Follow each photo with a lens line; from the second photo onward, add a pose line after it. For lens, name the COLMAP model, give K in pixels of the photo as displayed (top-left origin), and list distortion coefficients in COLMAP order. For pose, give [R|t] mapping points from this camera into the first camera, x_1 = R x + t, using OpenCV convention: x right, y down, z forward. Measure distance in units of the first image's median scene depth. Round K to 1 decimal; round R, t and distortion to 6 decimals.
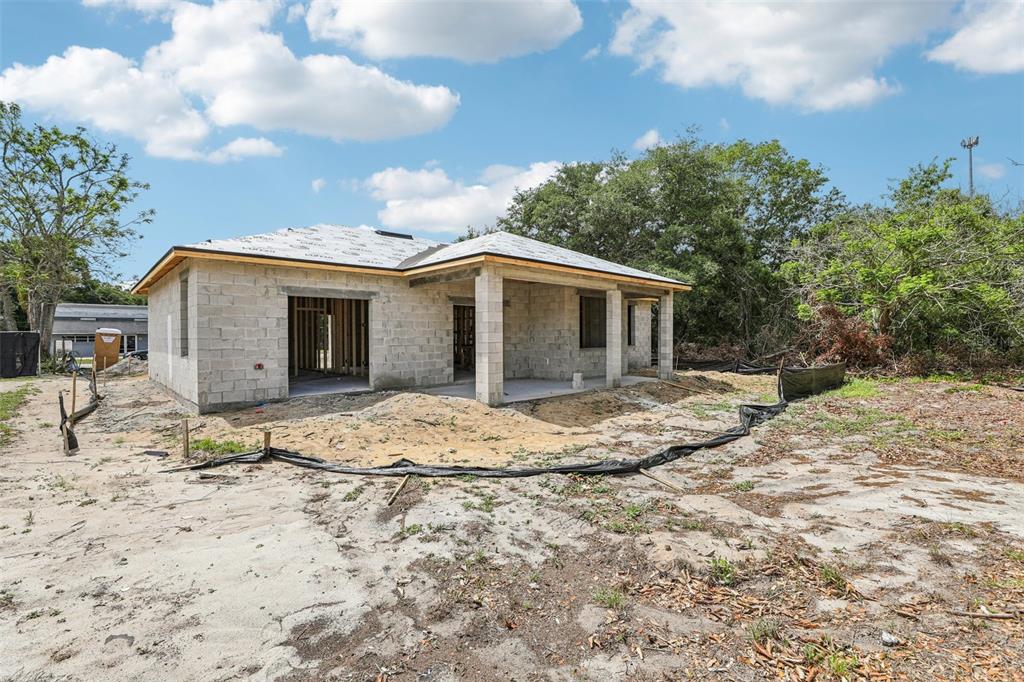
lens RADIAL K [[468.4, 0, 514.5], [0, 468.4, 342.2], [0, 0, 1]] dist [-0.021753, 0.000271]
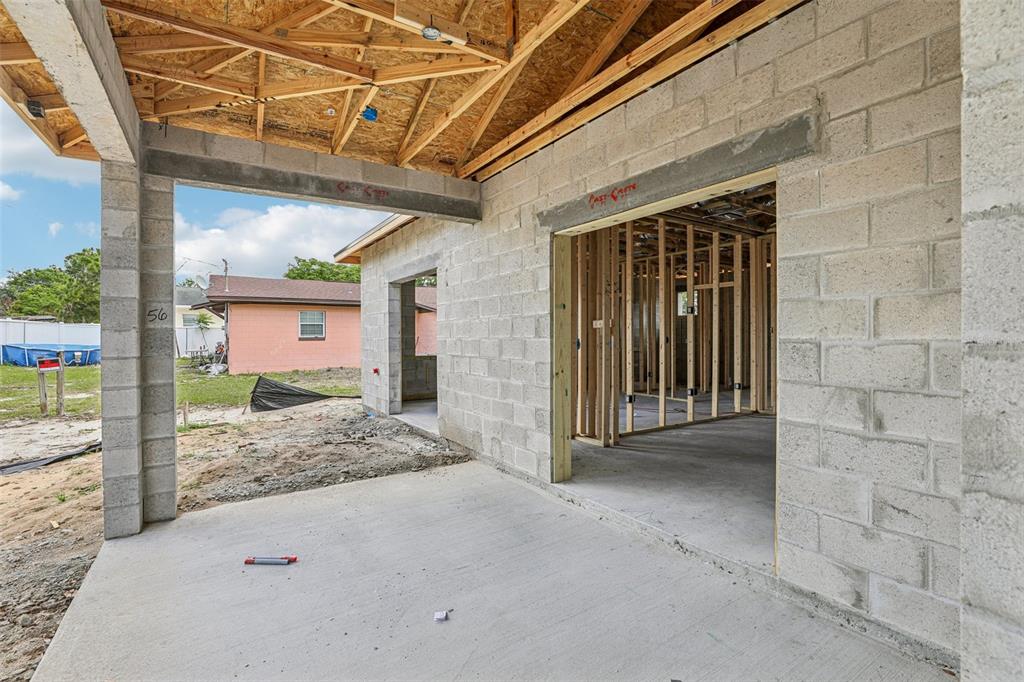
lens RADIAL K [[468.4, 0, 512.0], [0, 468.4, 337.7], [0, 0, 1]] dist [-0.021753, 0.000271]
pose [[-0.182531, 0.010654, -0.983142, 0.196518], [-0.005677, 0.999913, 0.011889, -0.016686], [0.983184, 0.007751, -0.182455, 1.107451]]
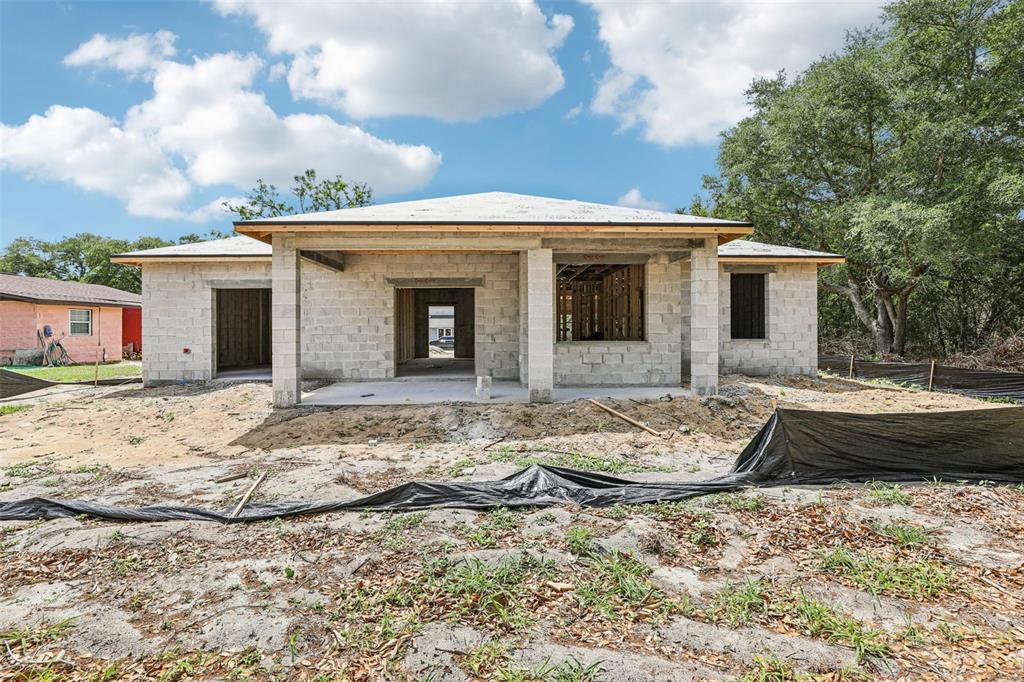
lens RADIAL K [[468.4, 0, 511.1], [0, 468.4, 332.7], [0, 0, 1]] dist [-0.021753, 0.000271]
pose [[0.742916, 0.002883, -0.669378, 0.652298], [-0.006494, 0.999975, -0.002901, 0.003912], [0.669353, 0.006502, 0.742916, 0.540509]]
